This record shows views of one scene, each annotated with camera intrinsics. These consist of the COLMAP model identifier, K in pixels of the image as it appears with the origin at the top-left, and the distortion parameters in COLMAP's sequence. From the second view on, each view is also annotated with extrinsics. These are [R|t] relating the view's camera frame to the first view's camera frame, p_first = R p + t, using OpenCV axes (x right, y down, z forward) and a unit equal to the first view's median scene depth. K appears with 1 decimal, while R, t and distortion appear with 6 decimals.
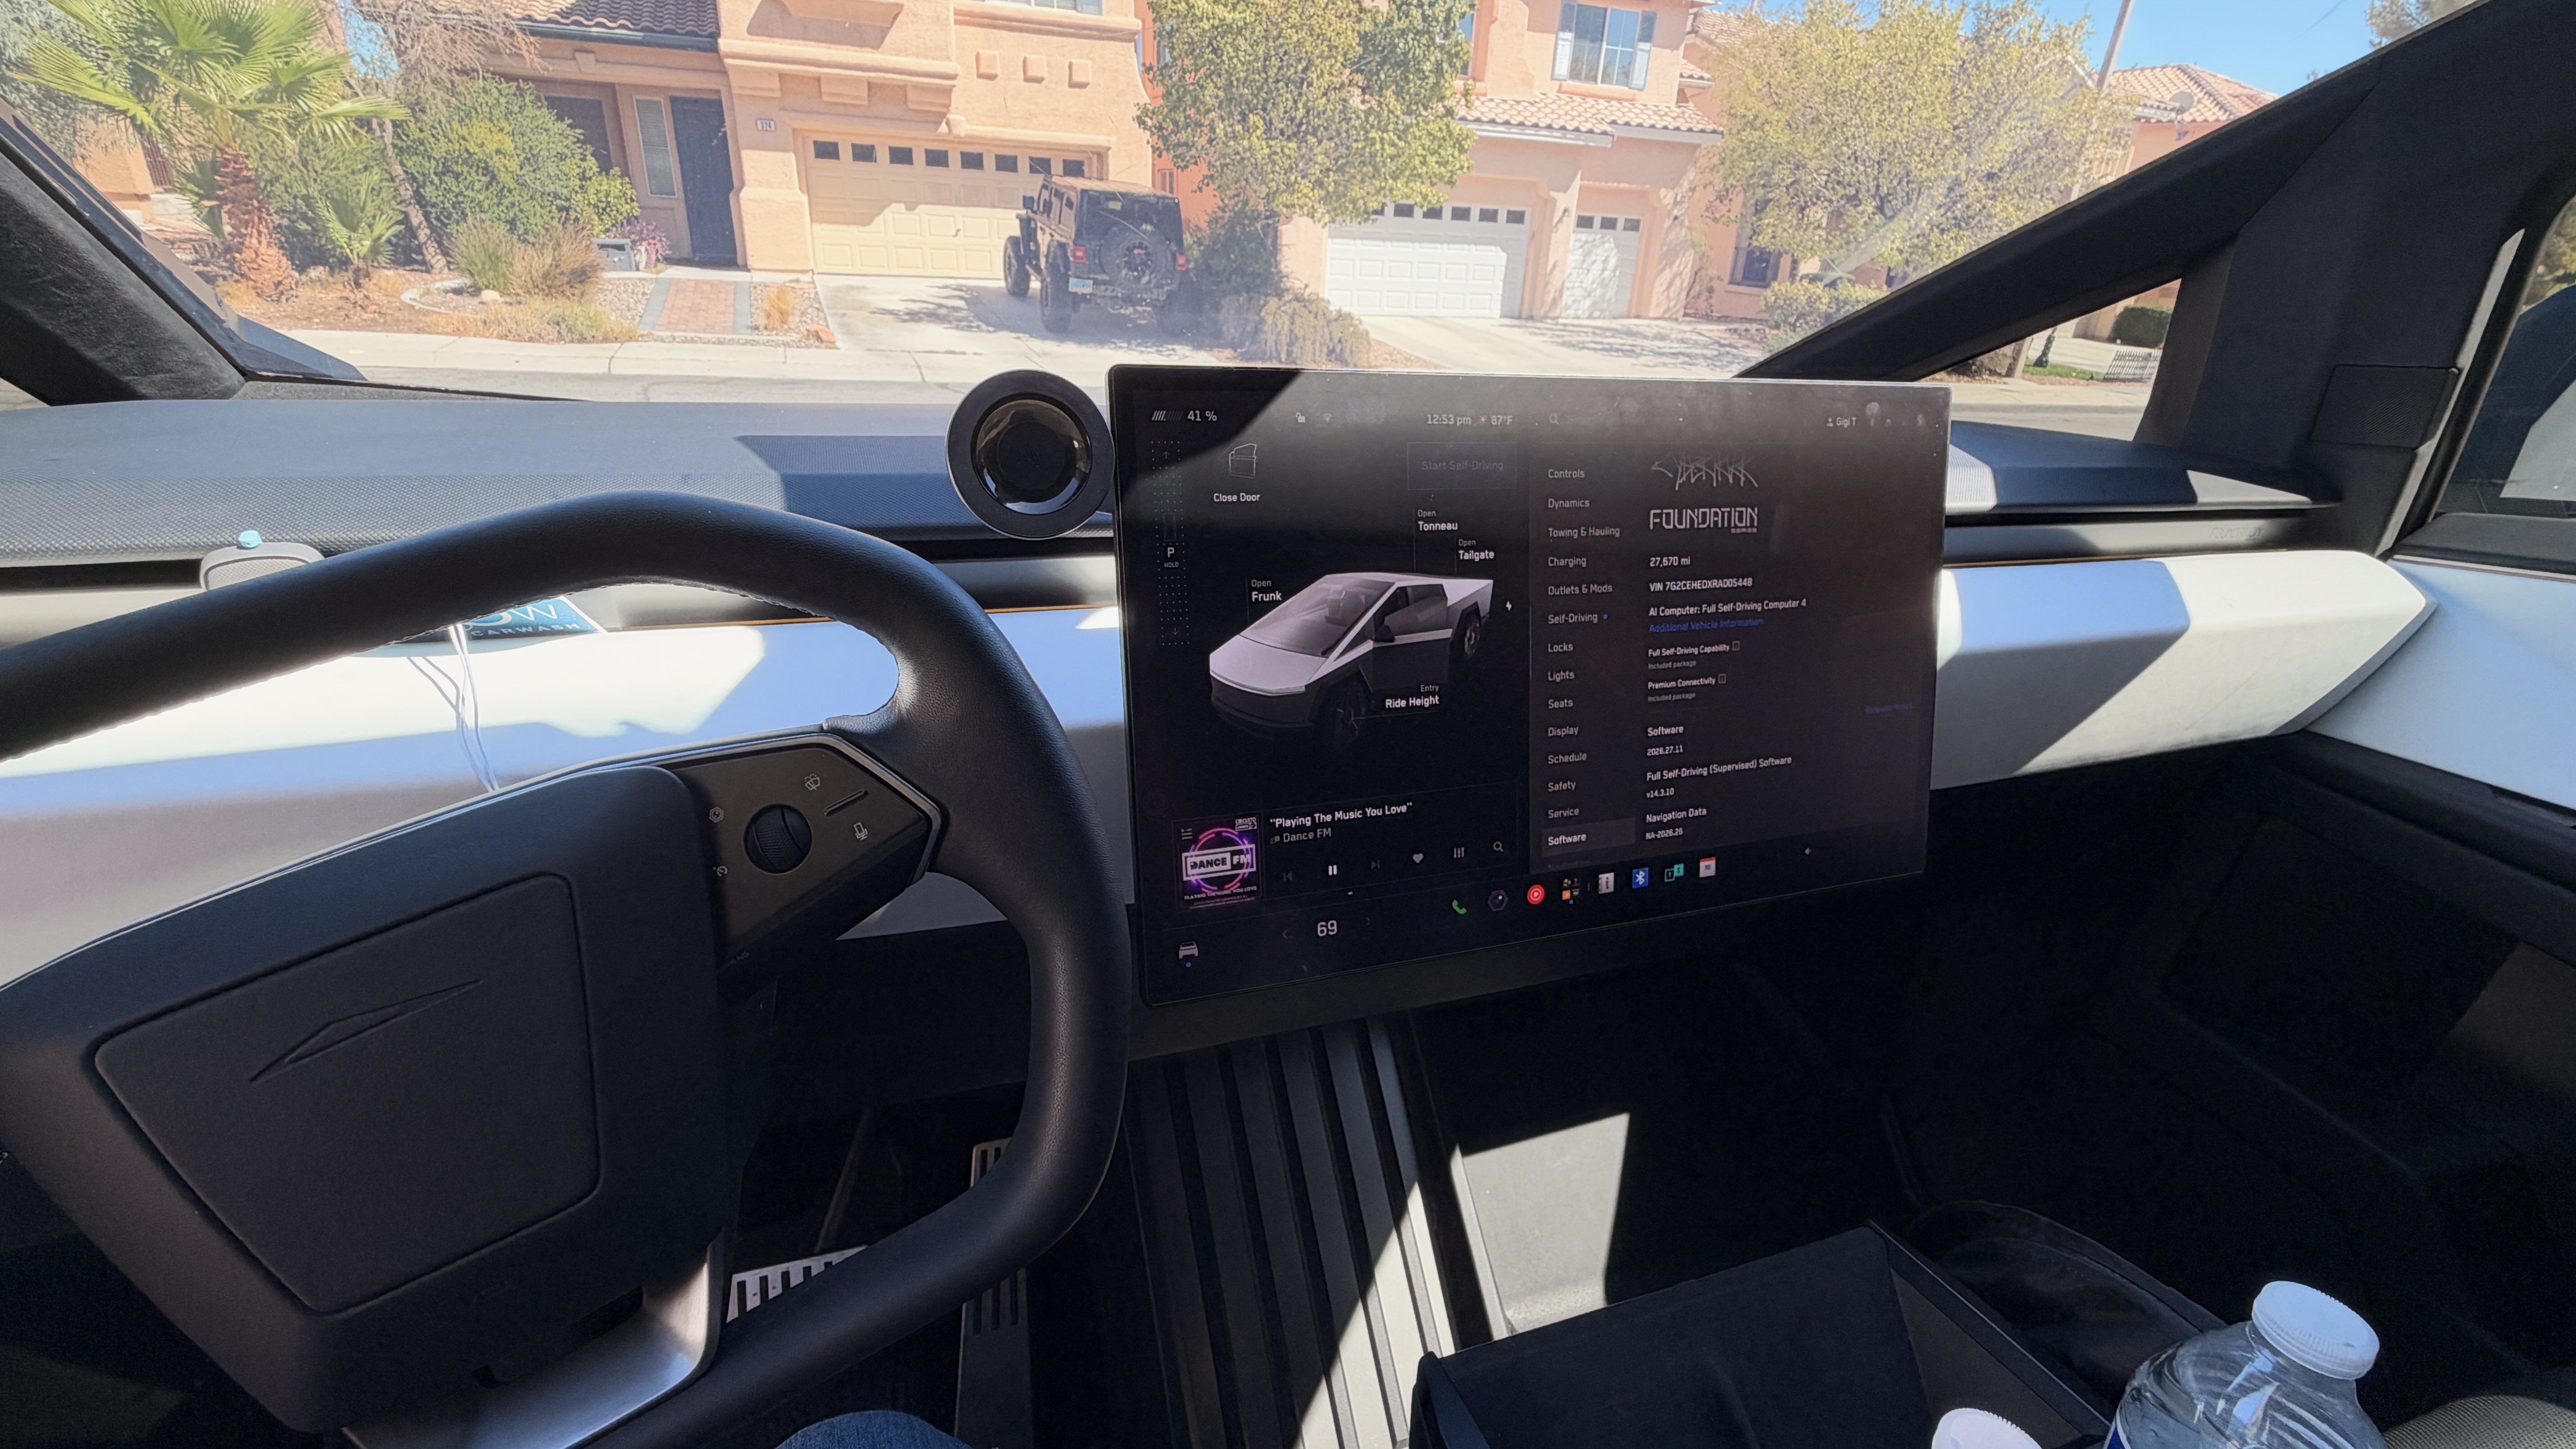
lens RADIAL K [[1158.9, 0, 1282.4], [0, 1158.9, 724.7], [0, 0, 1]] dist [0.000488, -0.000289]
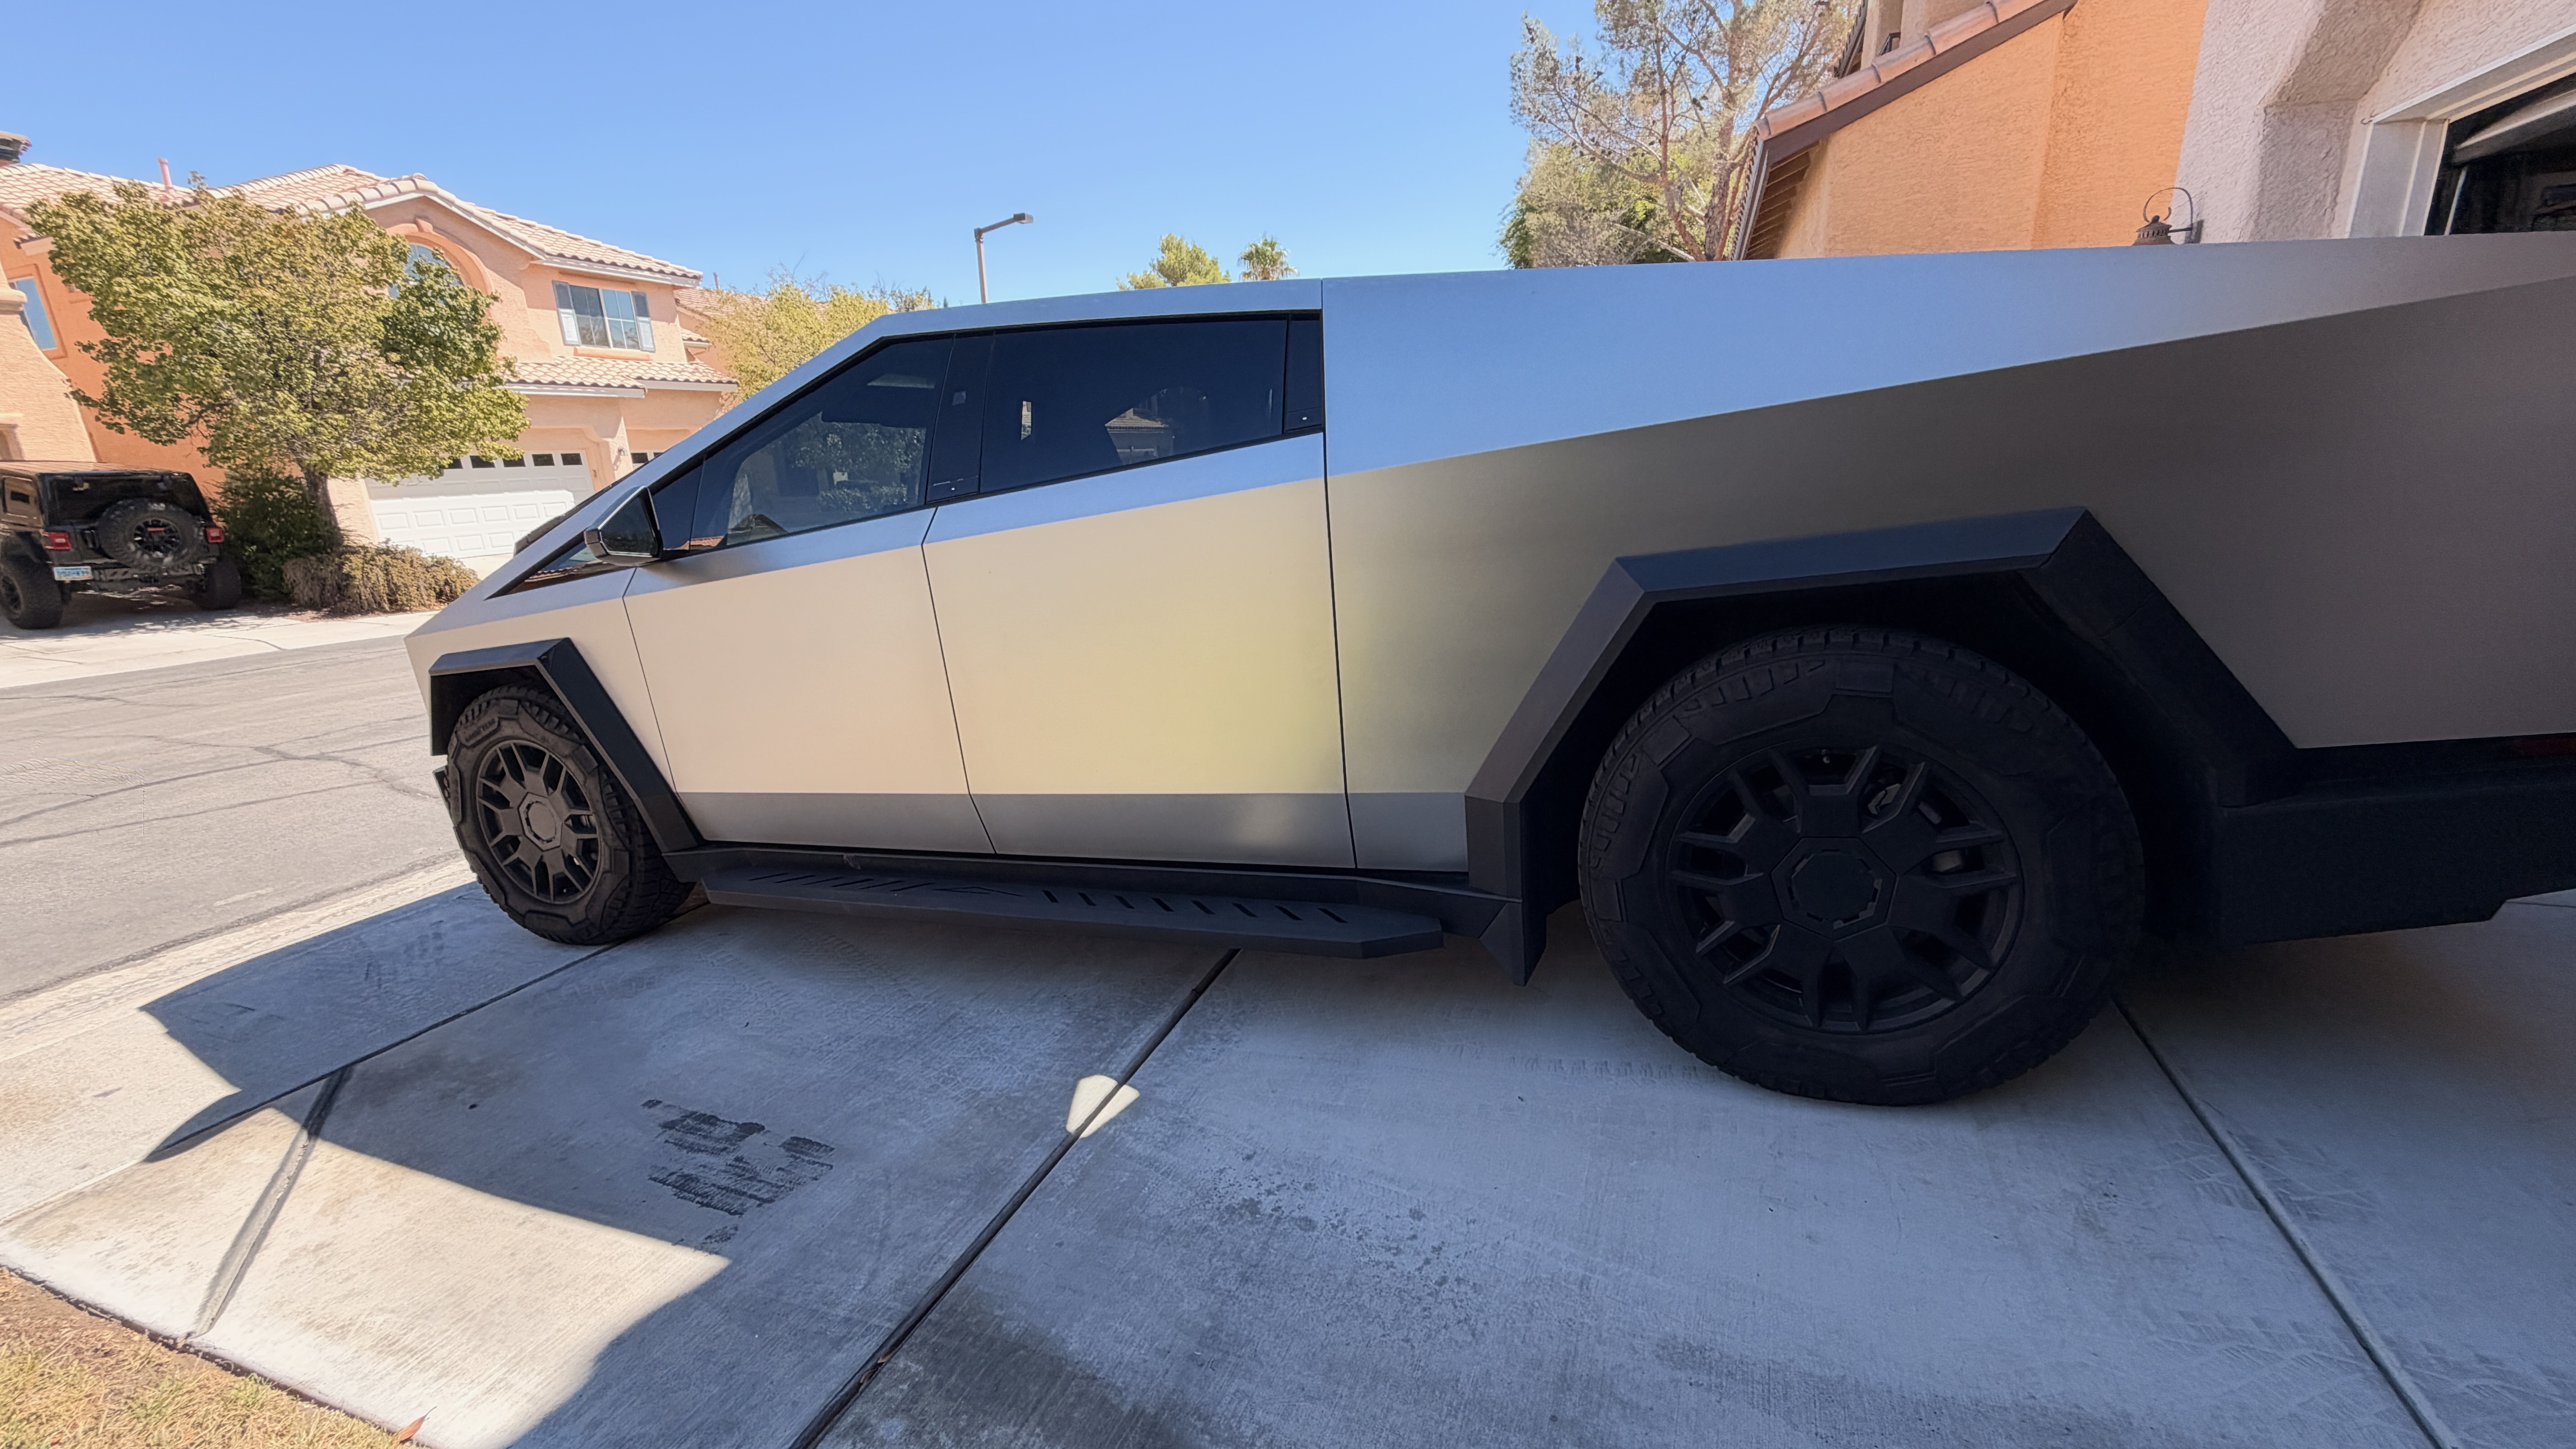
lens RADIAL K [[996.2, 0, 1288.0], [0, 996.2, 724.5], [0, 0, 1]] dist [0.017286, 0.000122]
pose [[0.678132, -0.276847, 0.680803, -0.071889], [0.362589, 0.931780, 0.017740, 0.044928], [-0.639270, 0.234821, 0.732252, -0.118942]]
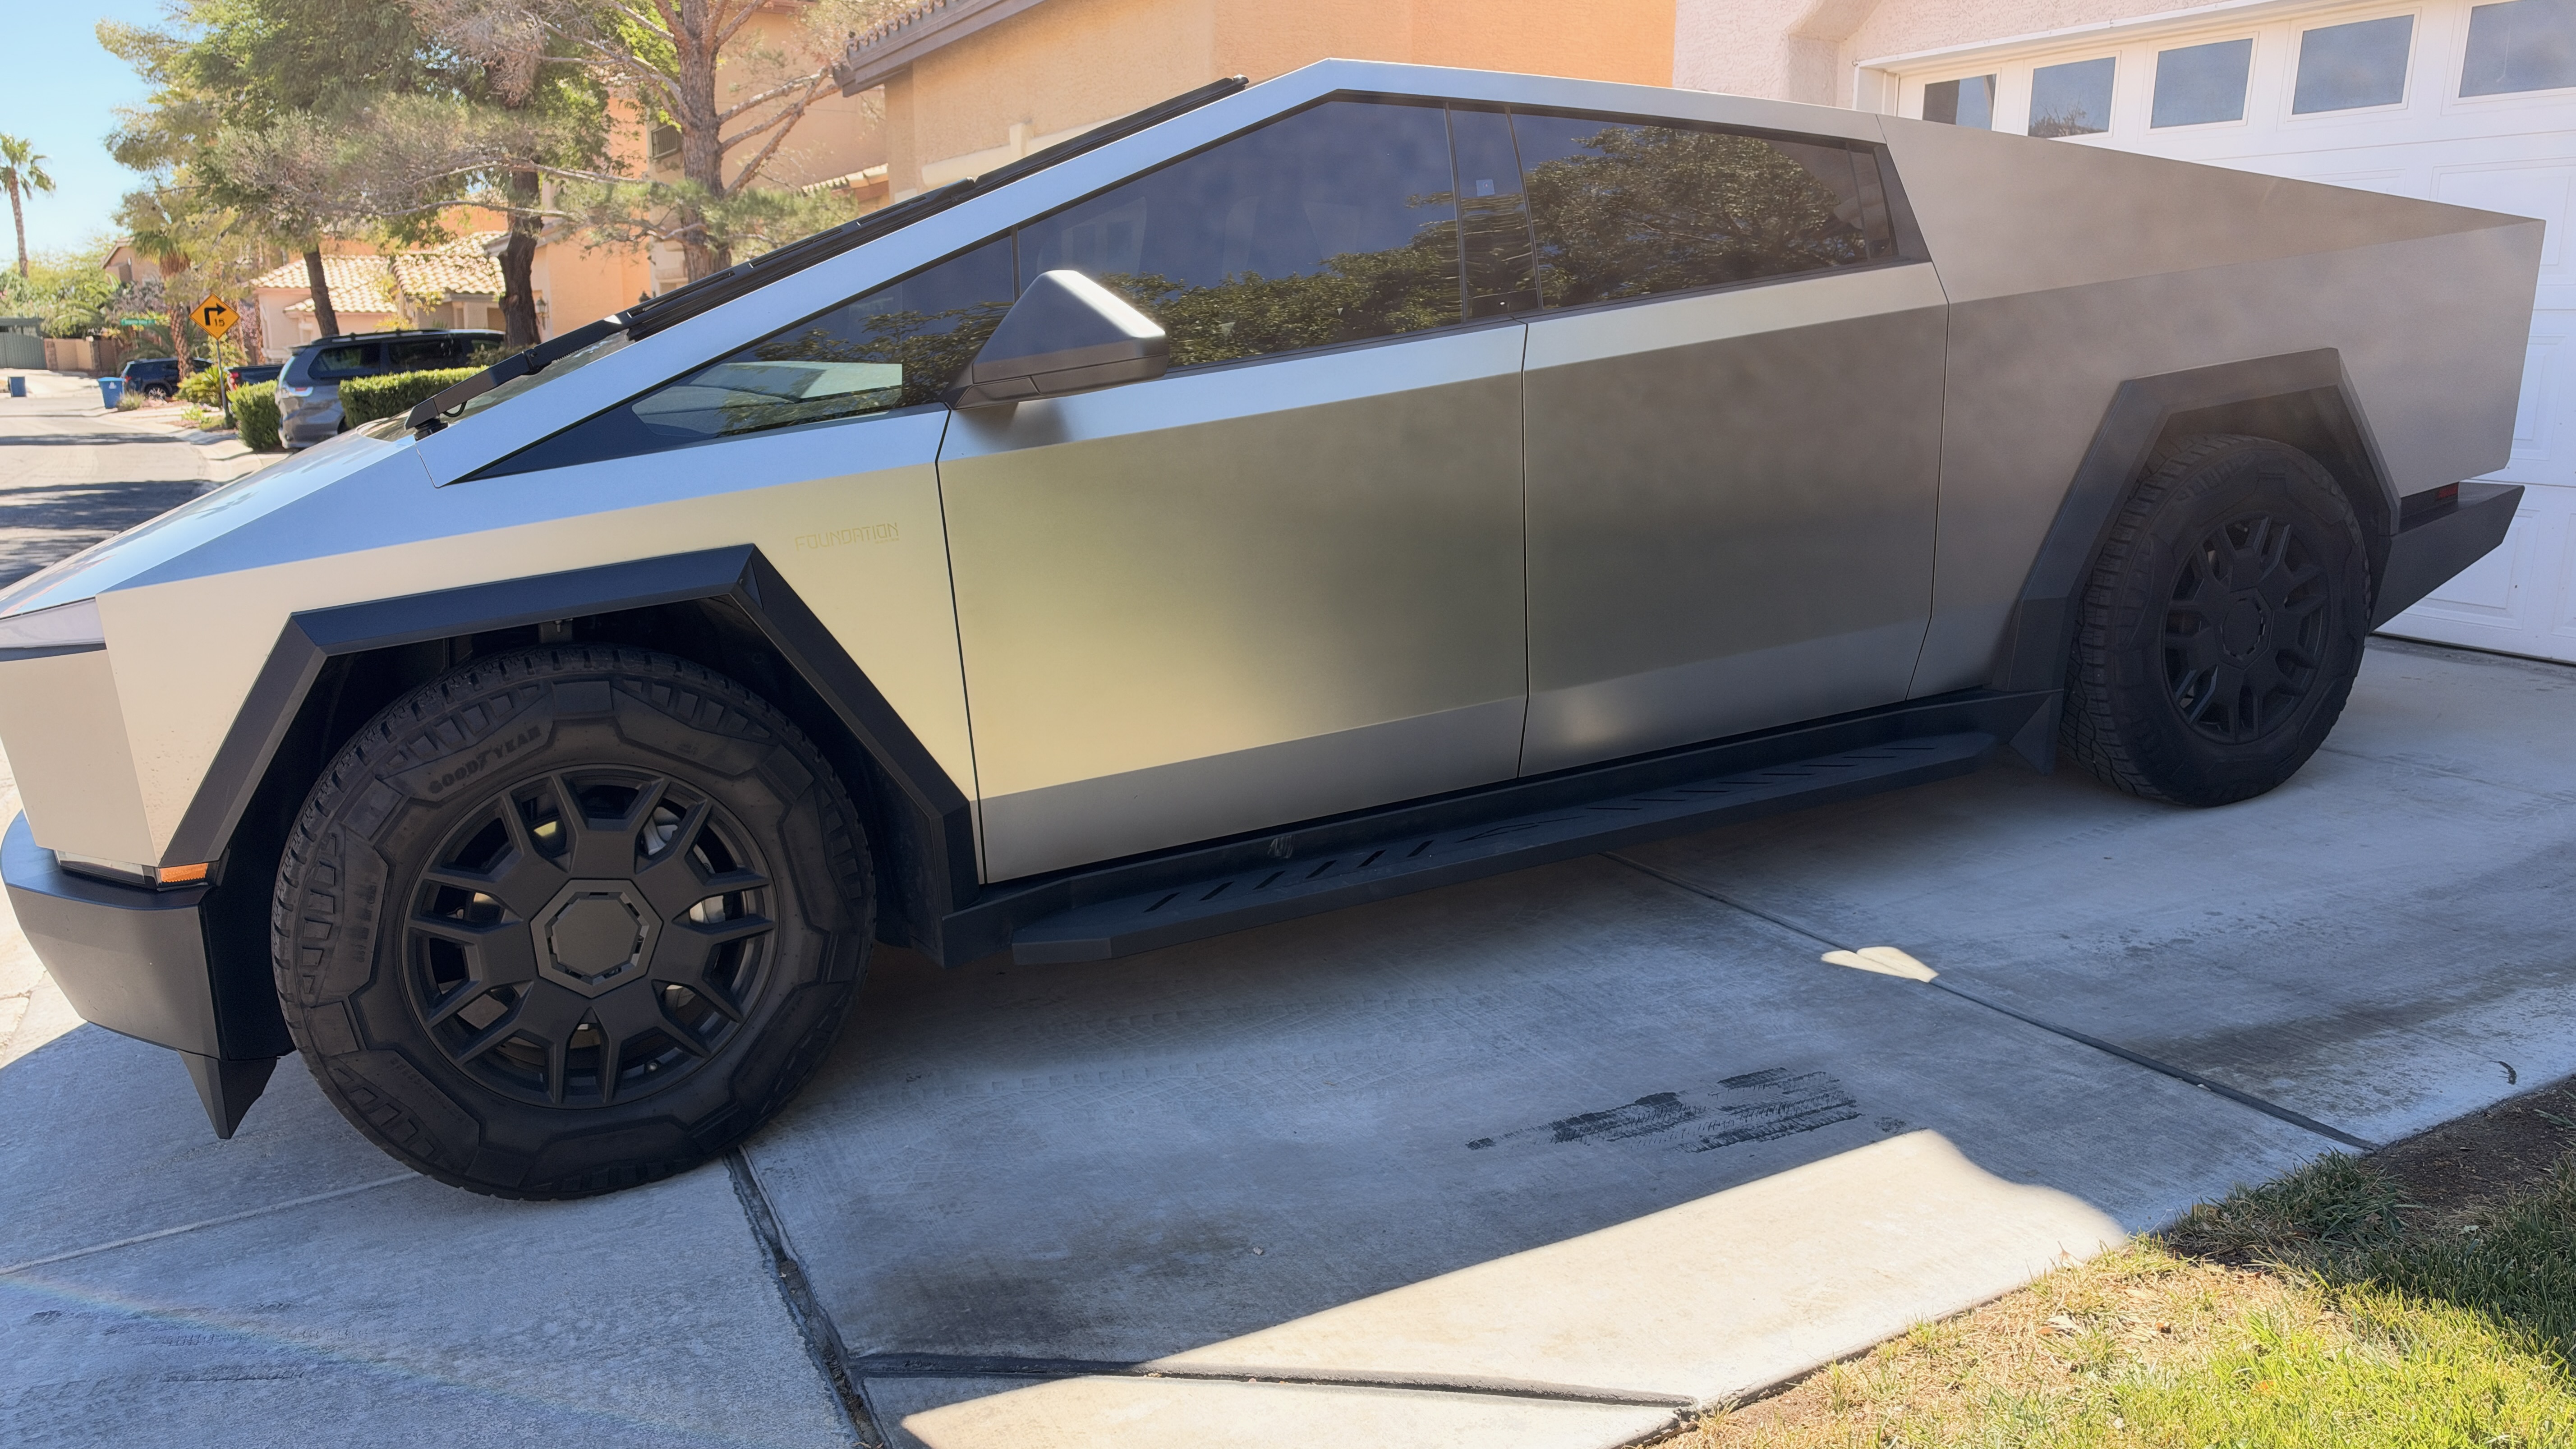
lens RADIAL K [[1725.9, 0, 1288.0], [0, 1725.9, 724.5], [0, 0, 1]] dist [0.008467, -0.018265]
pose [[-0.048407, -0.295725, 0.954046, -0.523756], [0.376546, 0.879289, 0.291658, -0.213892], [-0.925132, 0.373360, 0.068790, 0.448033]]
